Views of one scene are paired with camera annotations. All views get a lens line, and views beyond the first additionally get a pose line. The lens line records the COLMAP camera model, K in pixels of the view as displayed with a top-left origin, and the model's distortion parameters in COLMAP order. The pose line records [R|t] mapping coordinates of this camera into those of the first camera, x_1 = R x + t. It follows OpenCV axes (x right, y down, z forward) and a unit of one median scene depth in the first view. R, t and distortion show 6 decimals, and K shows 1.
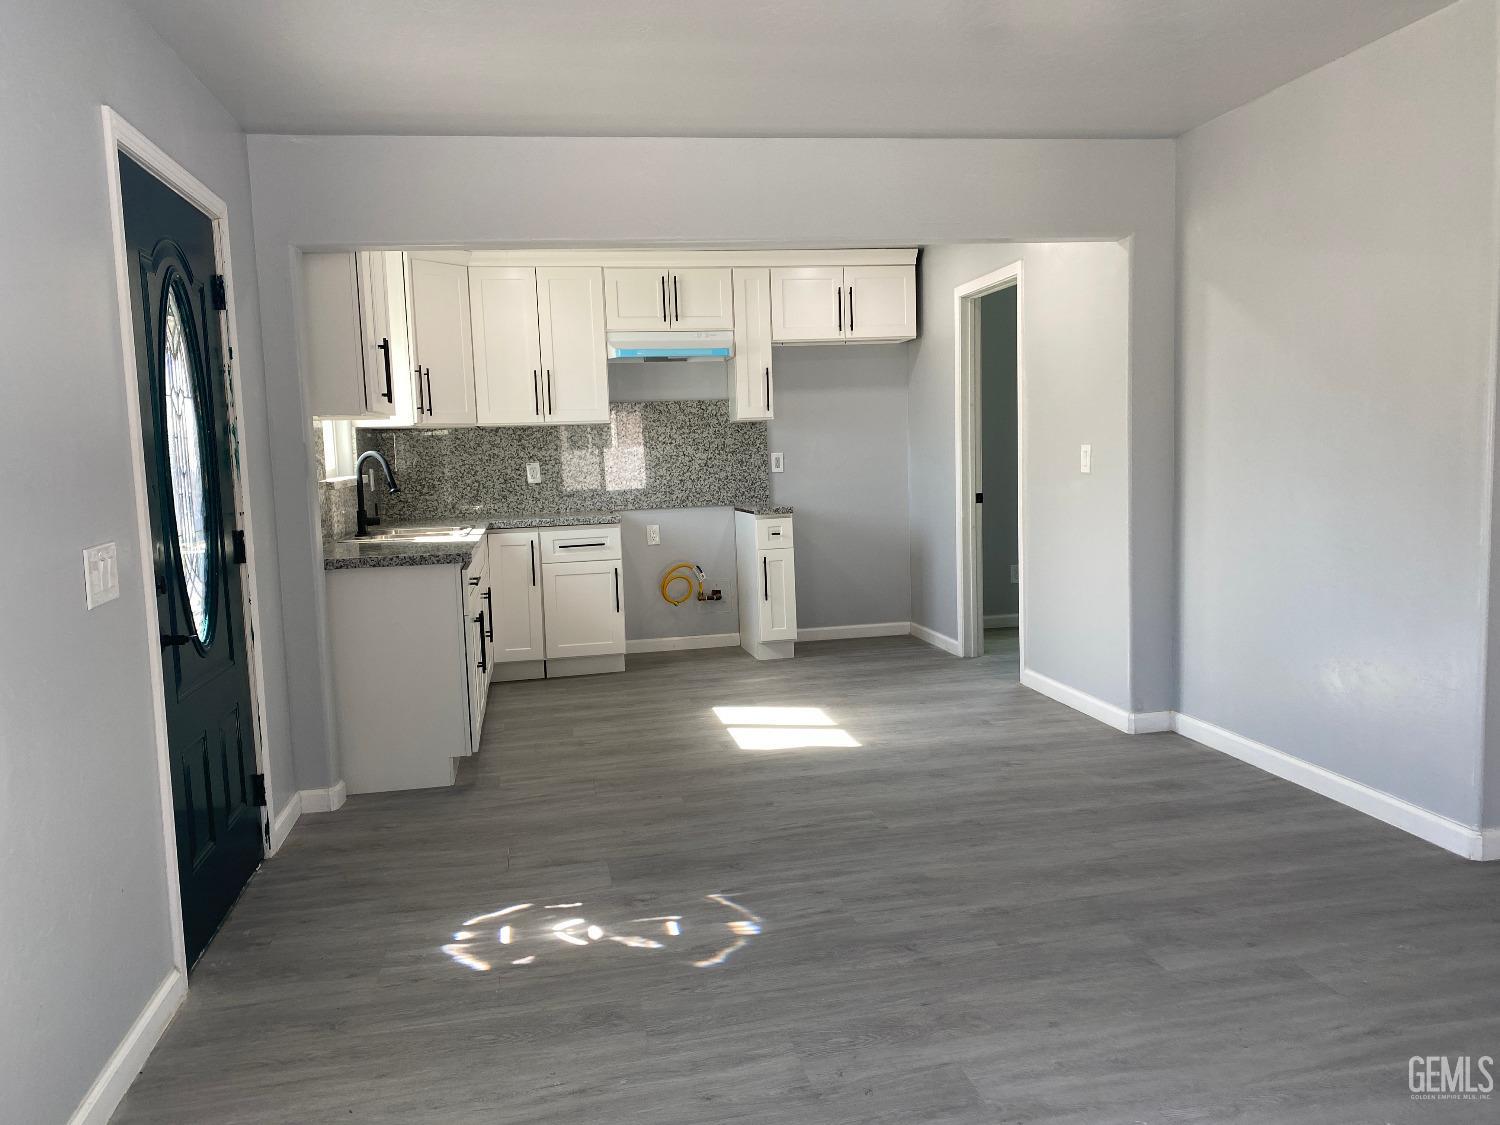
lens RADIAL K [[1147.0, 0, 746.5], [0, 1147.0, 582.6], [0, 0, 1]] dist [0.062377, -0.083767]
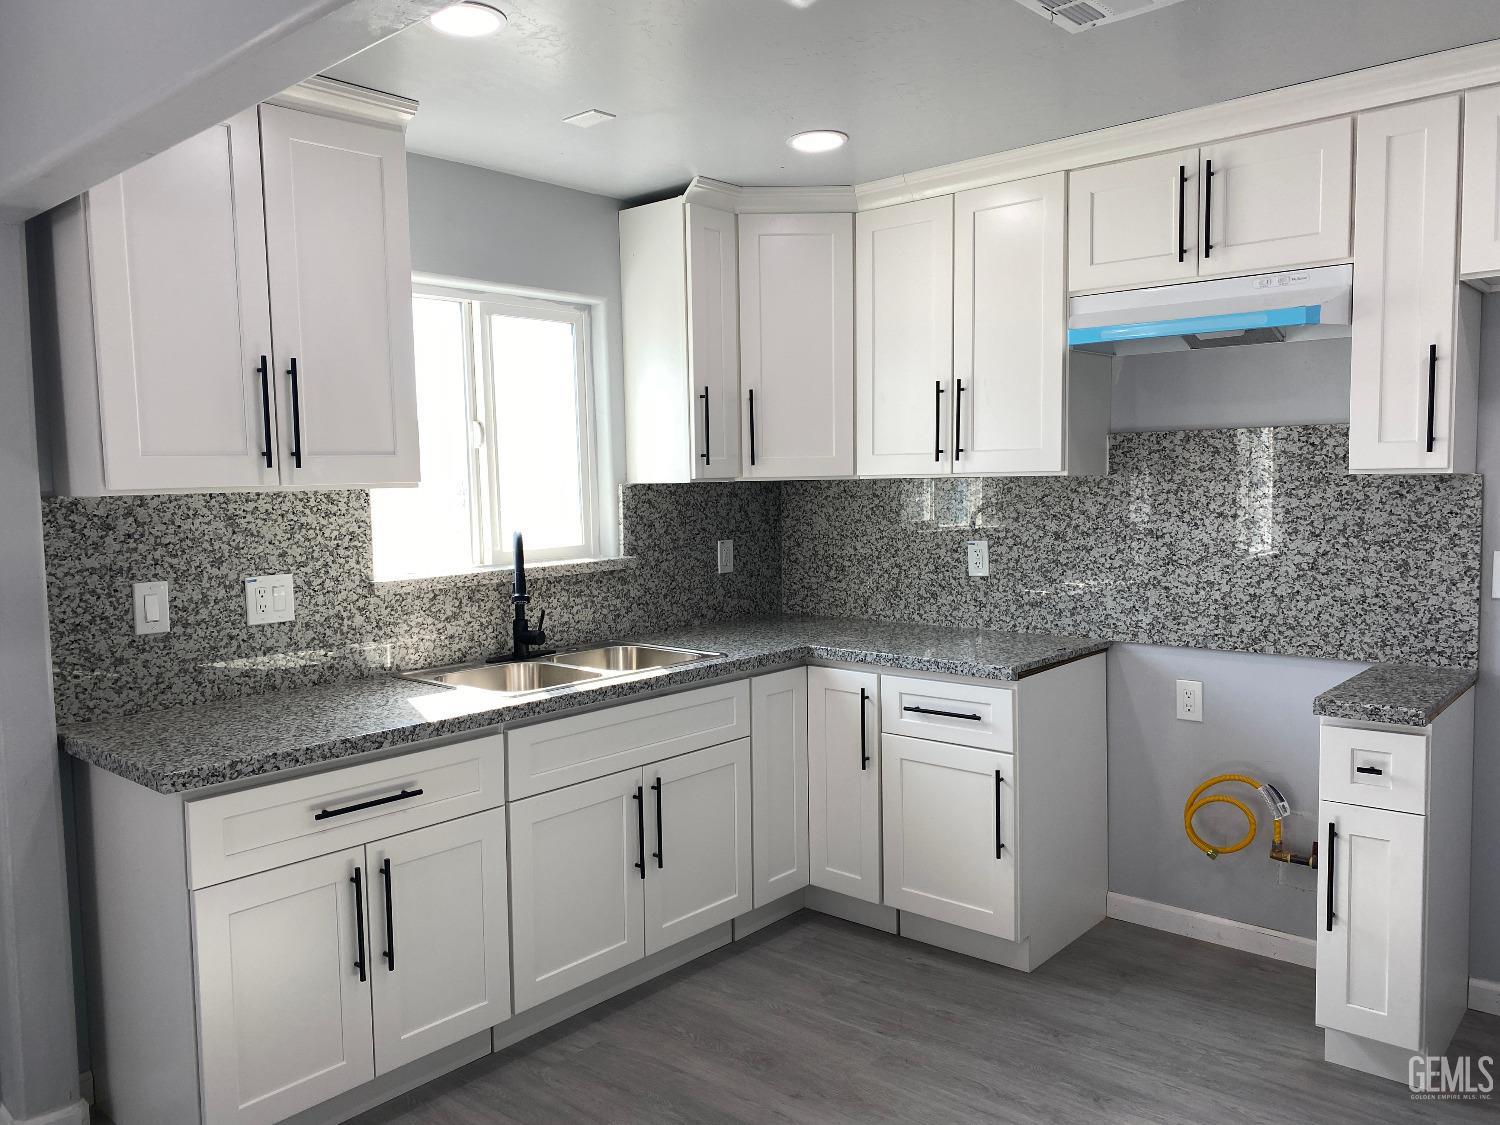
lens RADIAL K [[1147.0, 0, 746.5], [0, 1147.0, 564.0], [0, 0, 1]] dist [0.062377, -0.083767]
pose [[0.605630, 0.086231, -0.791060, 0.209802], [-0.097266, 0.994679, 0.033960, -0.107974], [0.789779, 0.056376, 0.610795, 0.601426]]
